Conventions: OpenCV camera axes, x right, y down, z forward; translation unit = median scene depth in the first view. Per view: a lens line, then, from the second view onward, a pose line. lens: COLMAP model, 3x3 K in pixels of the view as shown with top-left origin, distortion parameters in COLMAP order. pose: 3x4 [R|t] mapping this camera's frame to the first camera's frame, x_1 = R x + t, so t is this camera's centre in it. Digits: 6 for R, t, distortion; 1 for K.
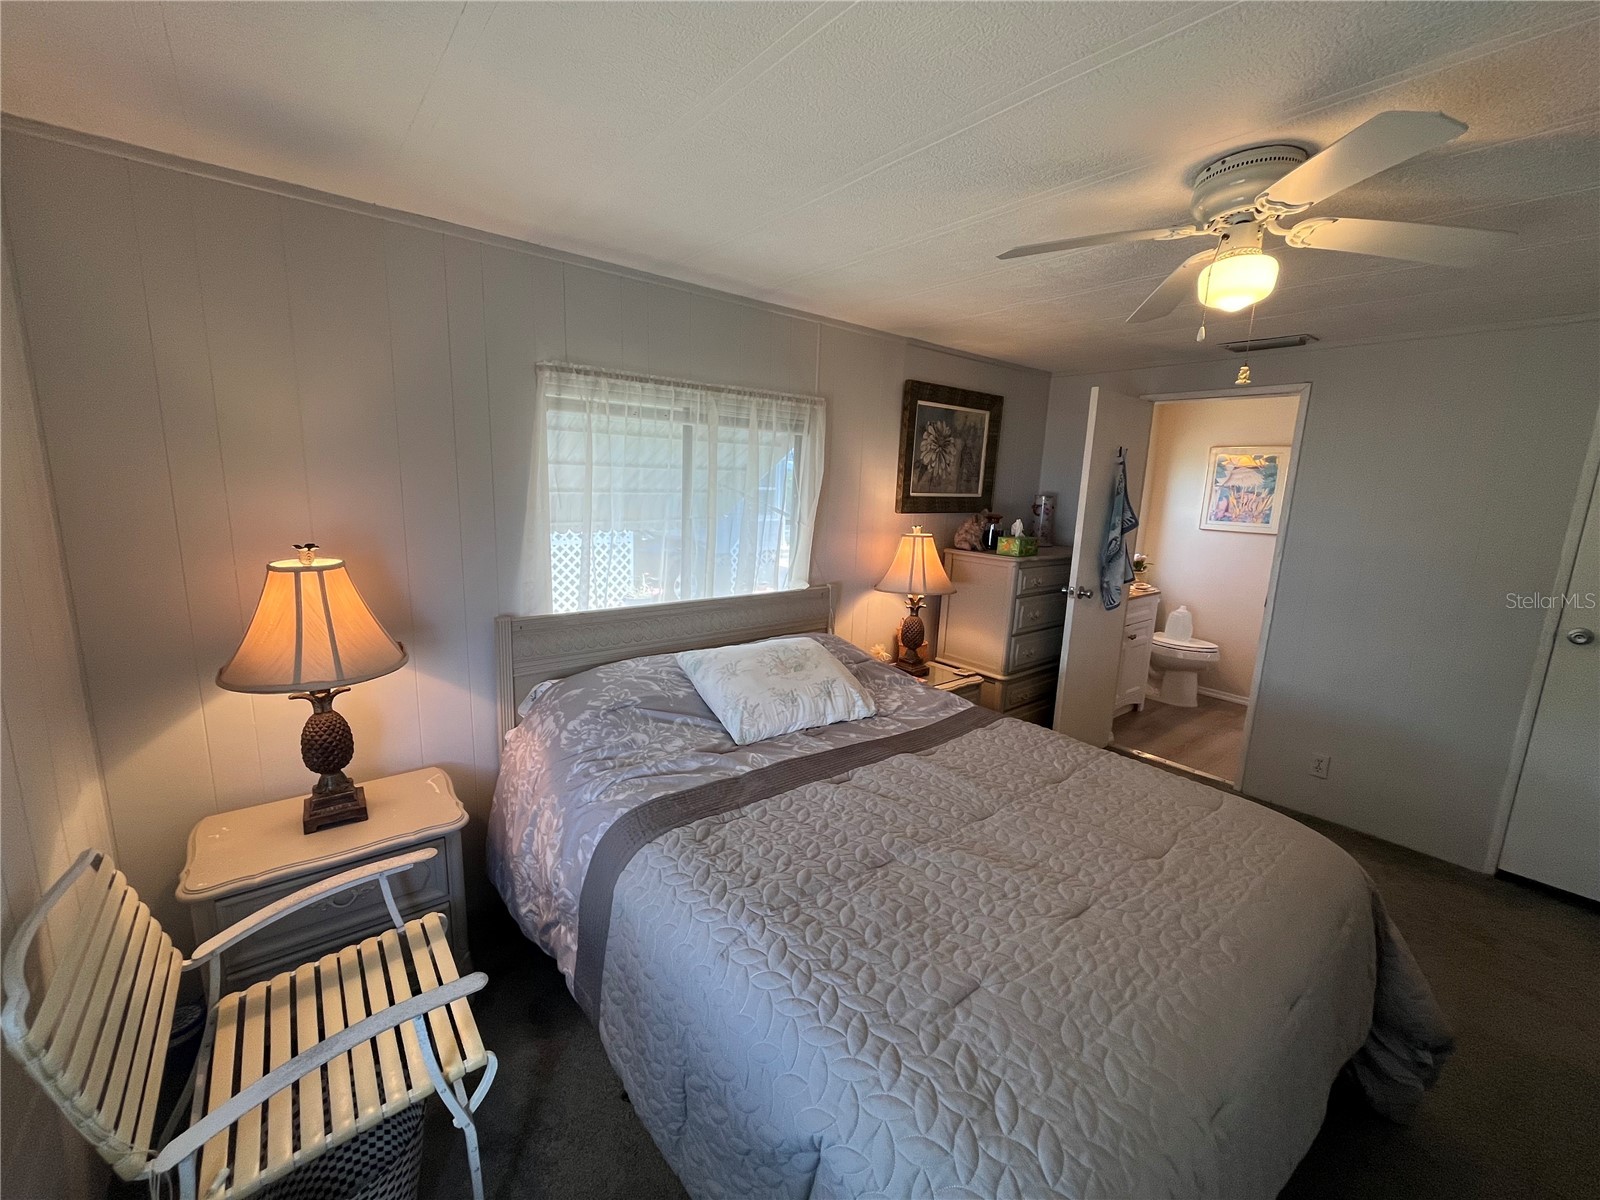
lens RADIAL K [[644.7, 0, 795.6], [0, 644.7, 599.4], [0, 0, 1]] dist [-0.001767, -0.001096]
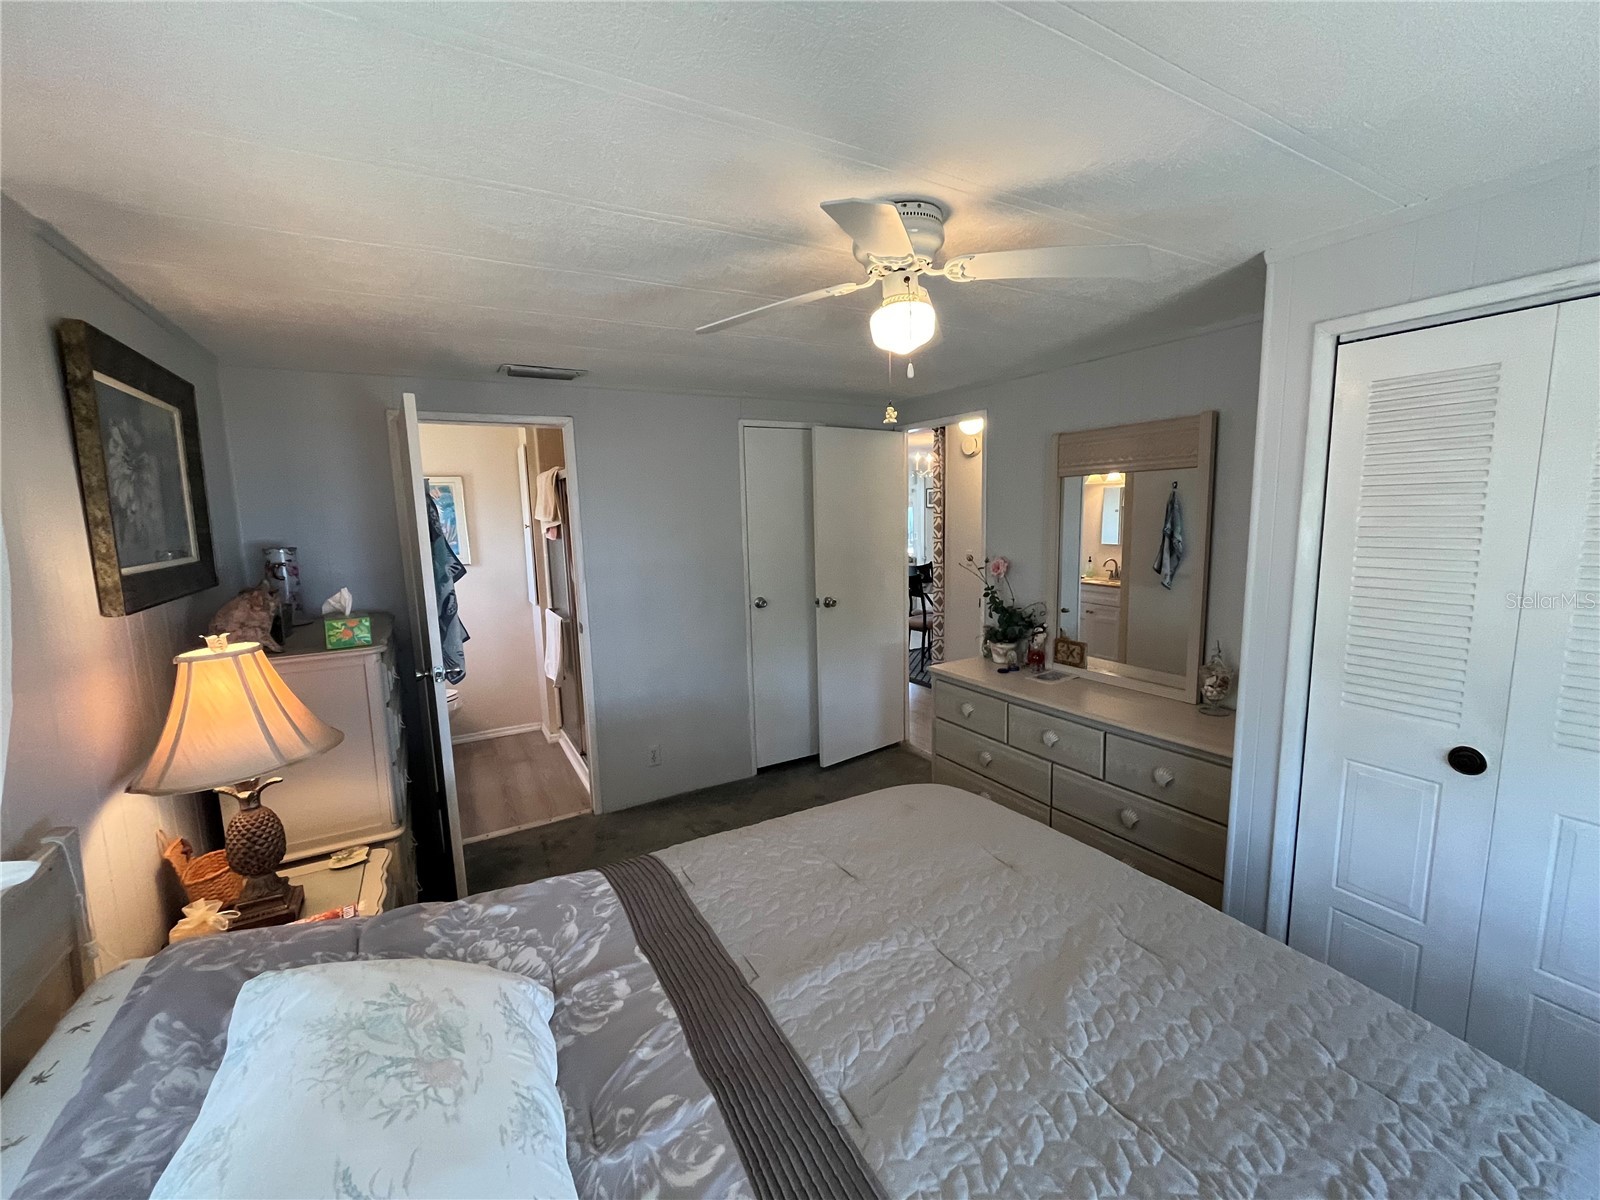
lens RADIAL K [[644.7, 0, 795.6], [0, 644.7, 599.4], [0, 0, 1]] dist [-0.001767, -0.001096]
pose [[0.169552, -0.173107, 0.970199, -0.217952], [0.213508, 0.967524, 0.135317, -0.117516], [-0.962116, 0.184202, 0.201006, 0.507931]]
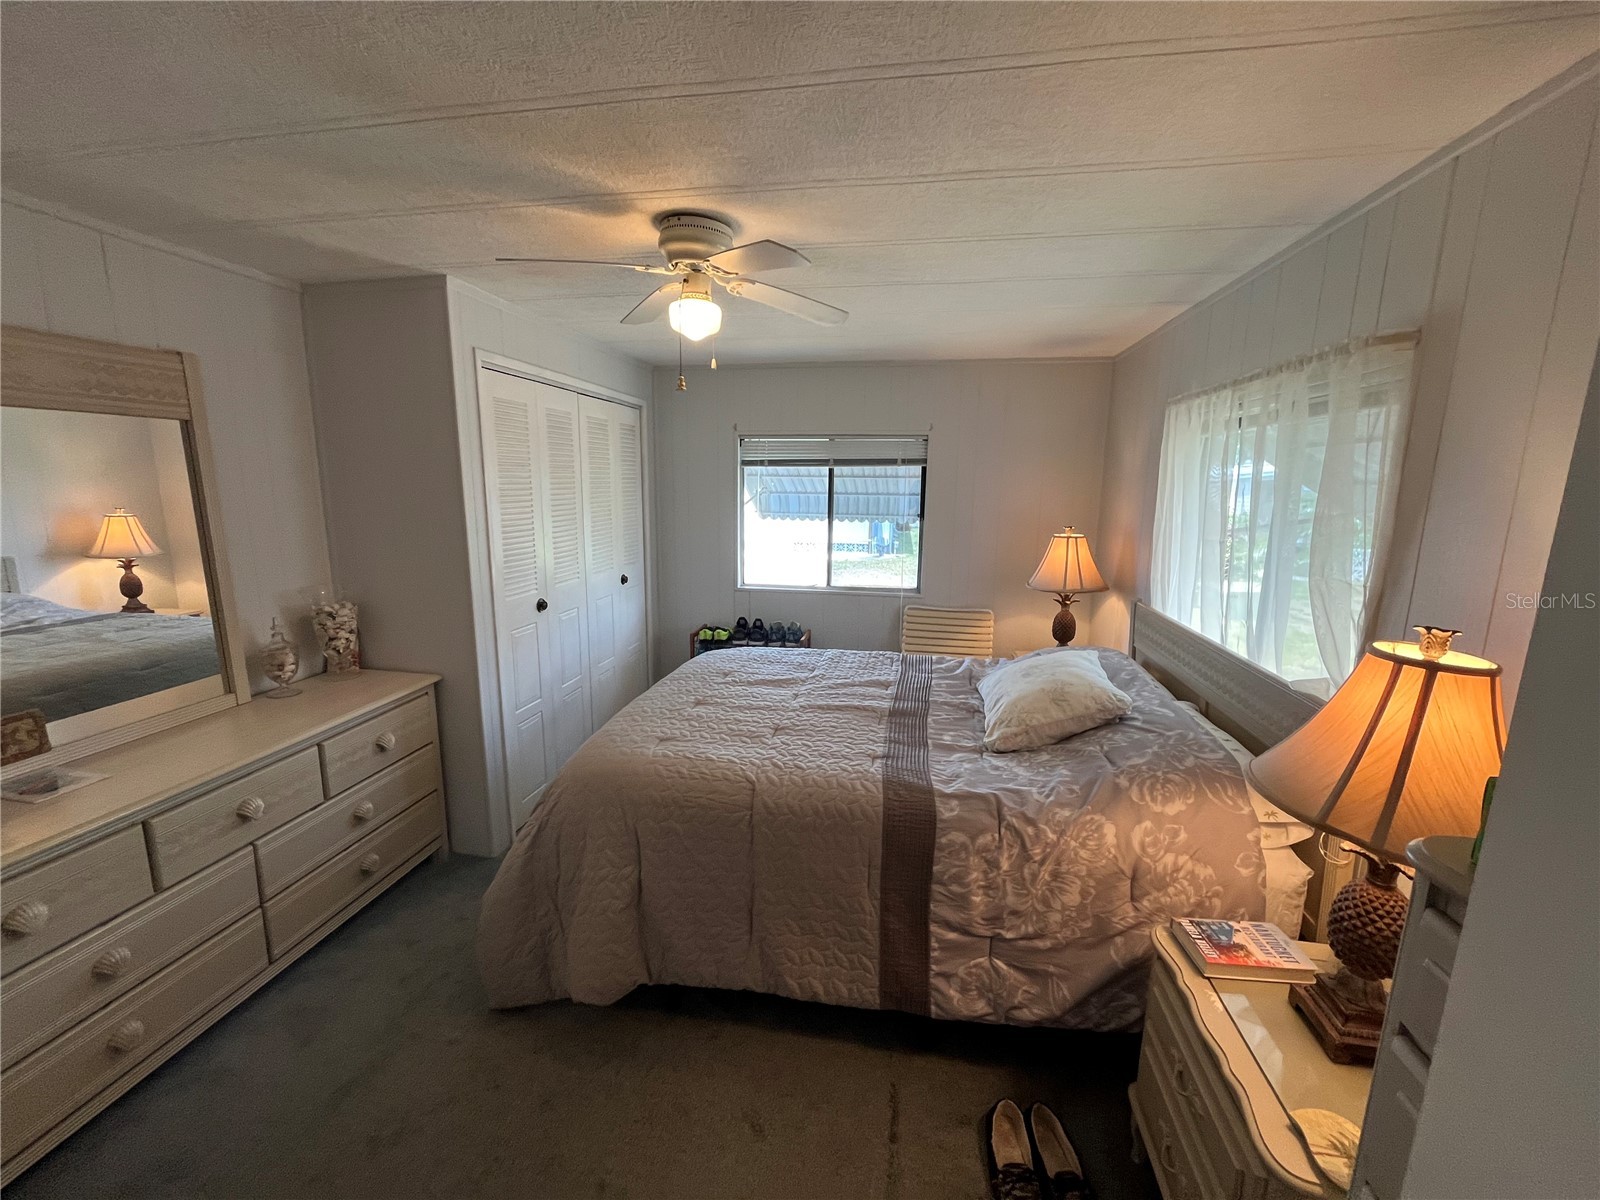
lens RADIAL K [[644.7, 0, 795.6], [0, 644.7, 599.4], [0, 0, 1]] dist [-0.001767, -0.001096]
pose [[-0.761711, 0.073478, -0.643737, 0.697773], [-0.158761, 0.942093, 0.295390, -0.183847], [0.628165, 0.327202, -0.705937, 1.092017]]
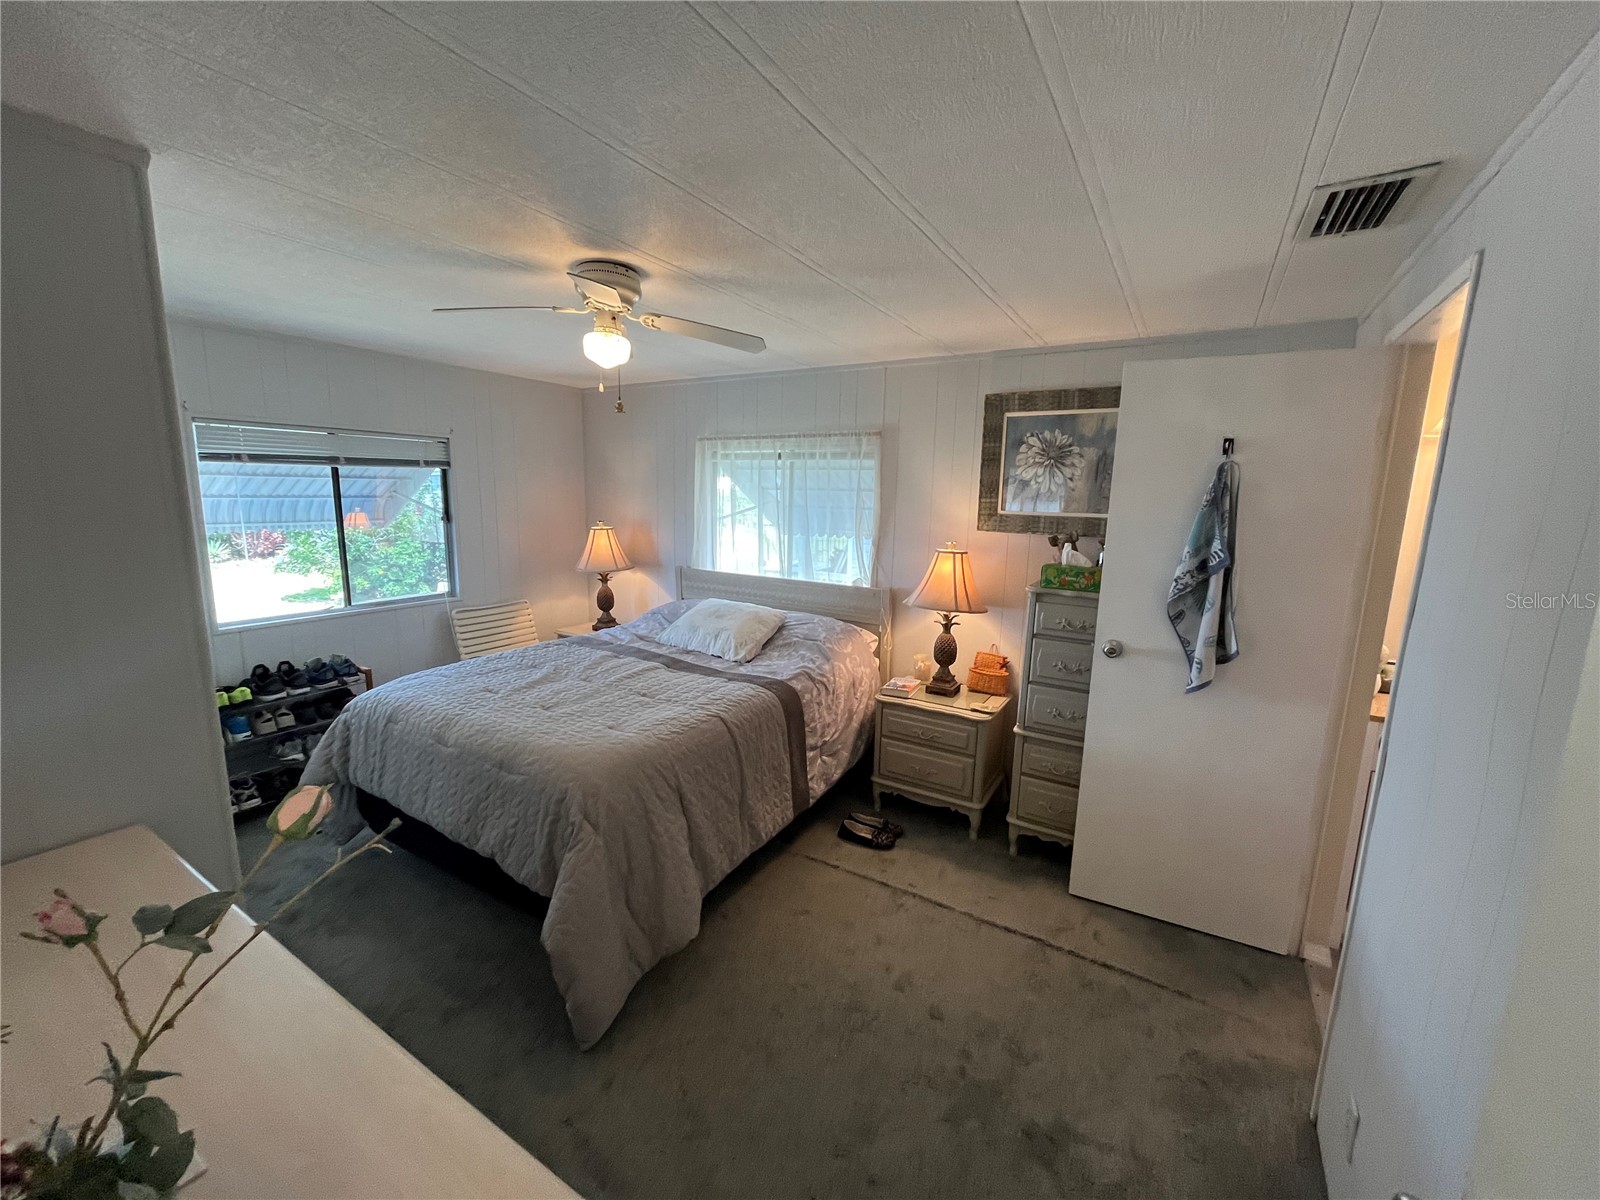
lens RADIAL K [[641.8, 0, 800.0], [0, 641.8, 600.0], [0, 0, 1]] dist [-0.001385, -0.000476]
pose [[0.328646, 0.130261, -0.935427, 1.126199], [-0.186055, 0.979964, 0.071096, -0.057245], [0.925946, 0.150676, 0.346297, 0.489769]]
